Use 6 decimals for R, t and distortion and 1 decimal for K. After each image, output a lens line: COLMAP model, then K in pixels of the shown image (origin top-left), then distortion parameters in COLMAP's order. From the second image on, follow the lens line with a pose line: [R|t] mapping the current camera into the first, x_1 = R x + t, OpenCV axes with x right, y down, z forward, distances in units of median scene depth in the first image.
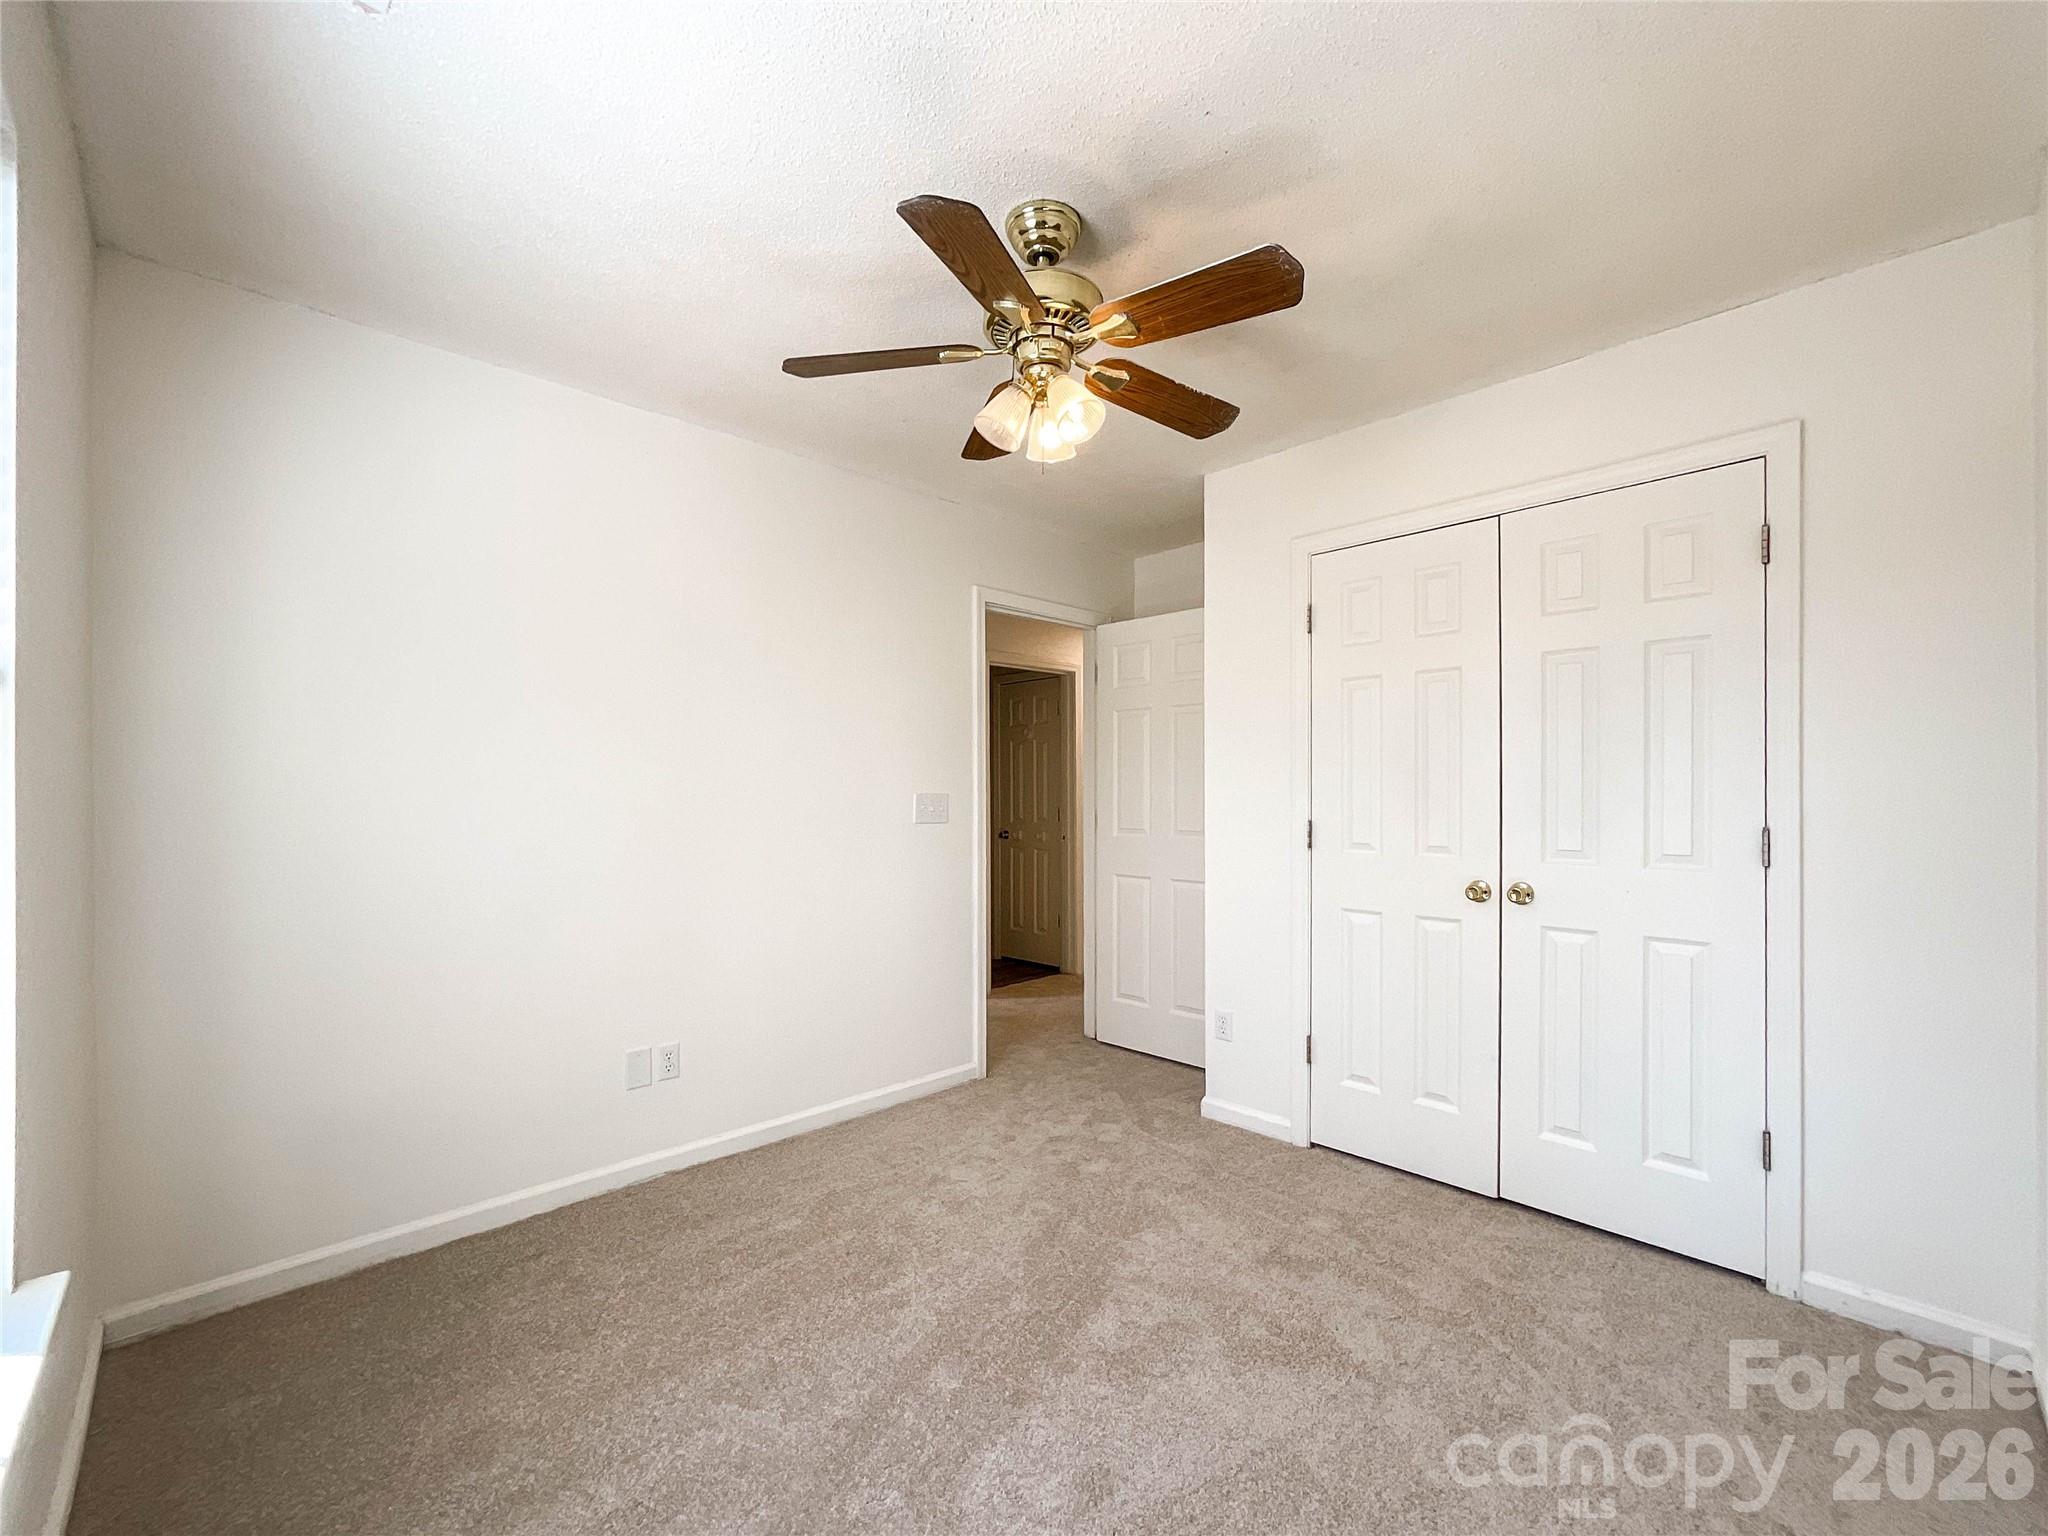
lens RADIAL K [[850.8, 0, 1031.2], [0, 850.8, 806.8], [0, 0, 1]] dist [-0.028782, 0.014046]
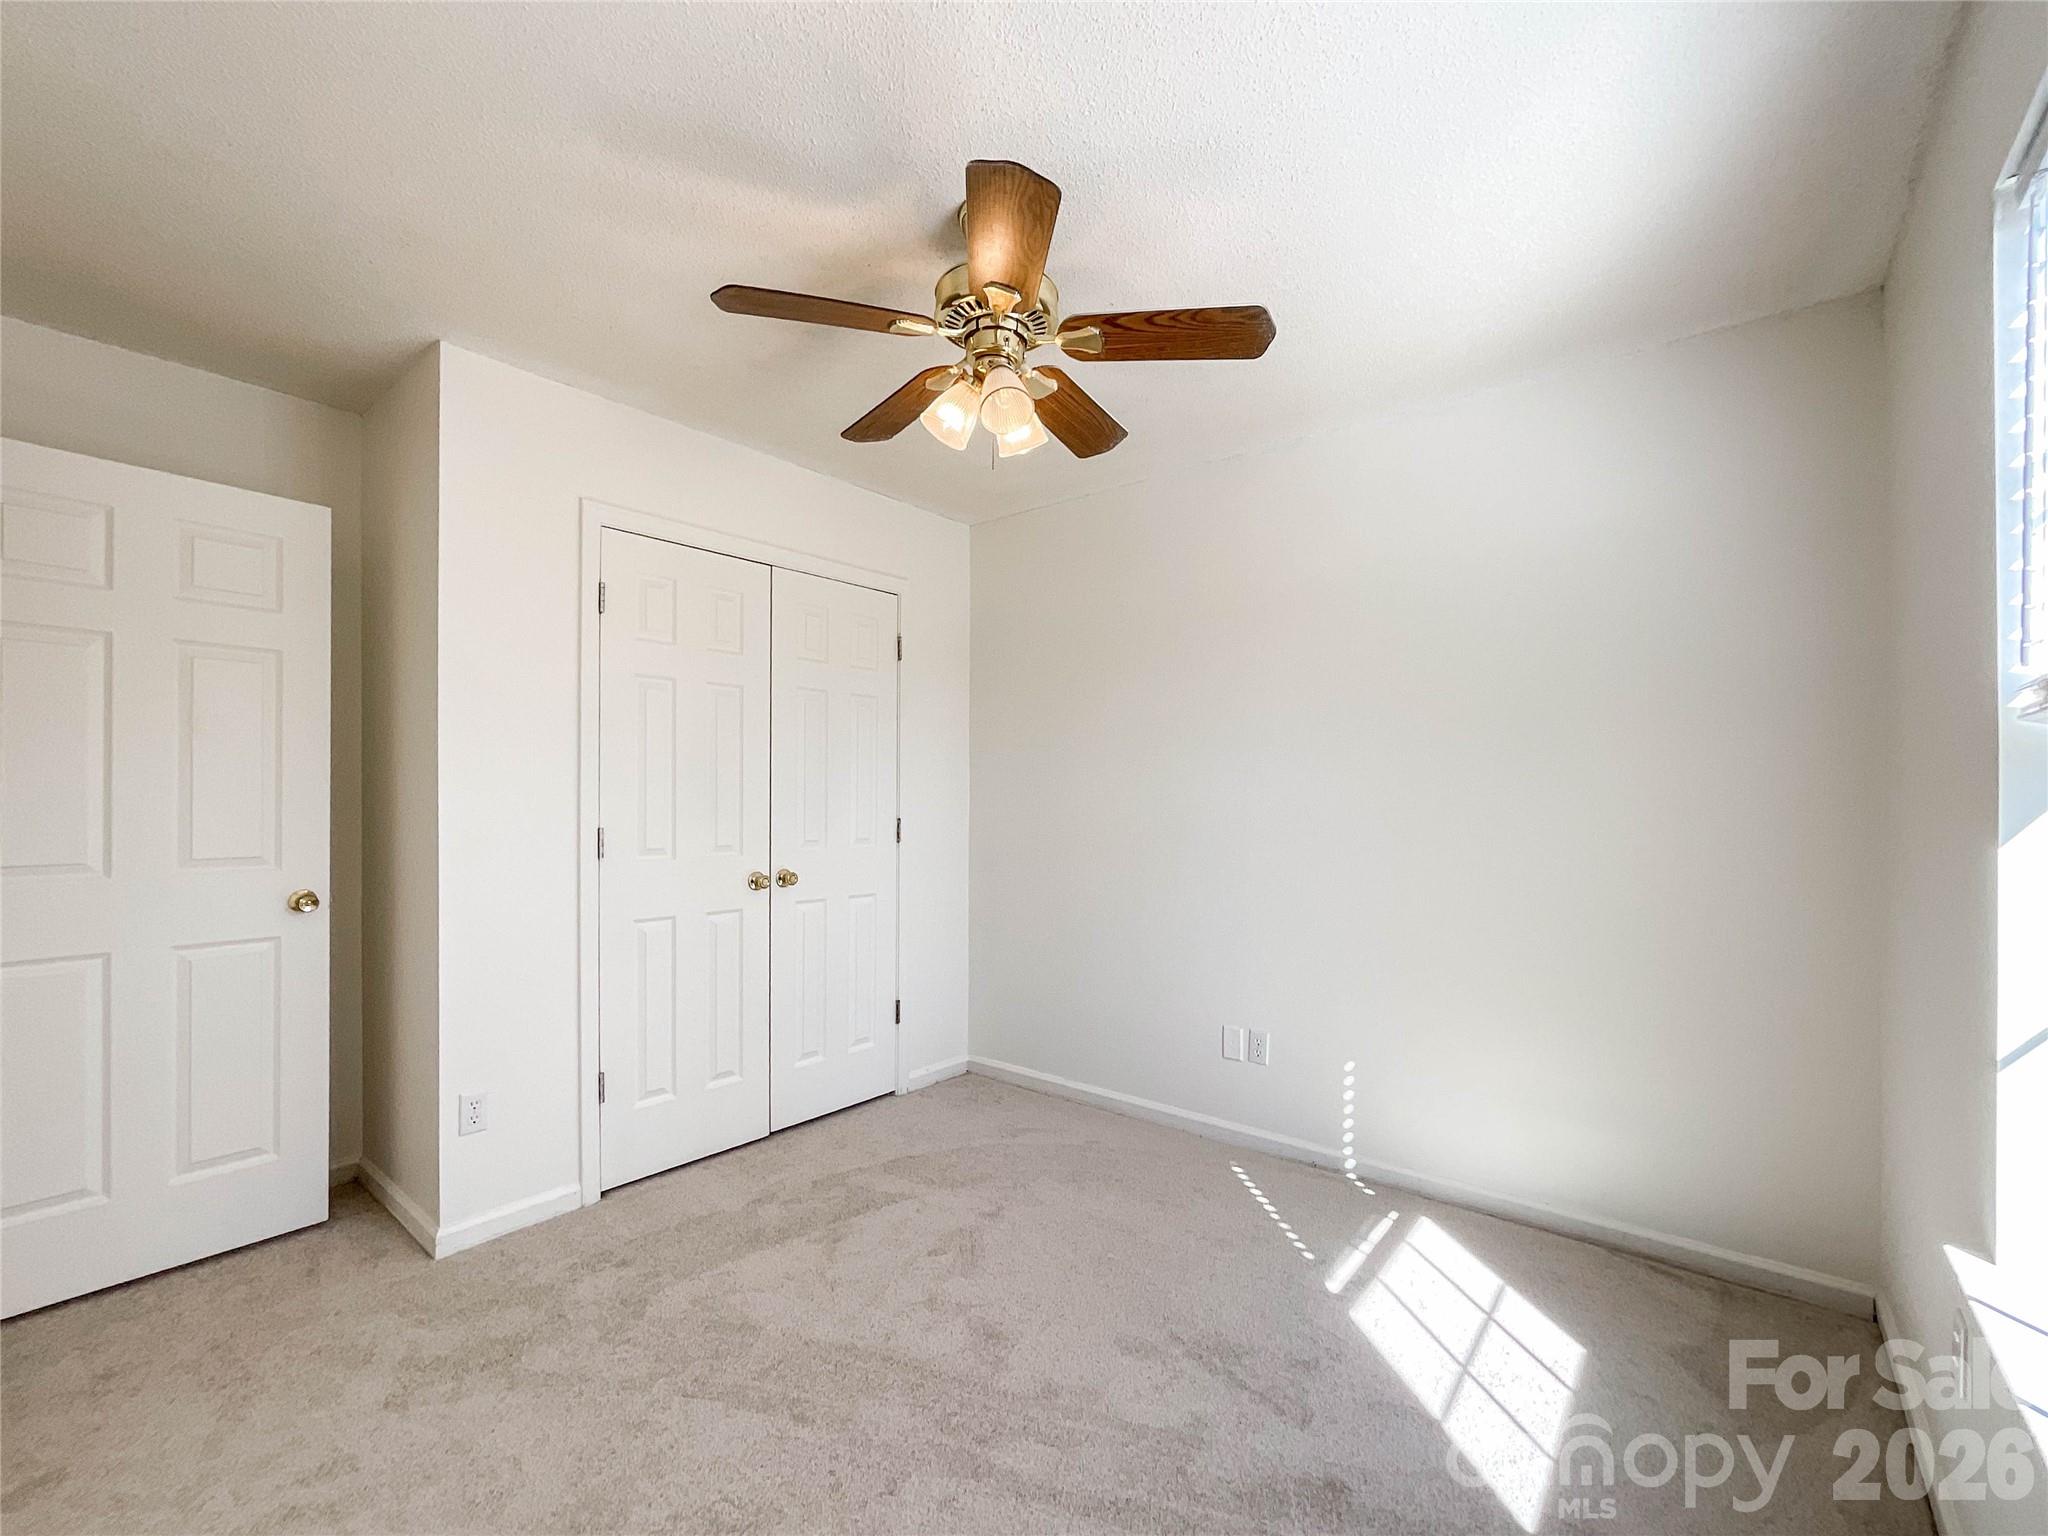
lens RADIAL K [[850.8, 0, 1031.2], [0, 850.8, 806.8], [0, 0, 1]] dist [-0.028782, 0.014046]
pose [[-0.103021, -0.007351, 0.994652, -0.685613], [0.011514, 0.999897, 0.008582, -0.007139], [-0.994613, 0.012337, -0.102926, 0.755690]]
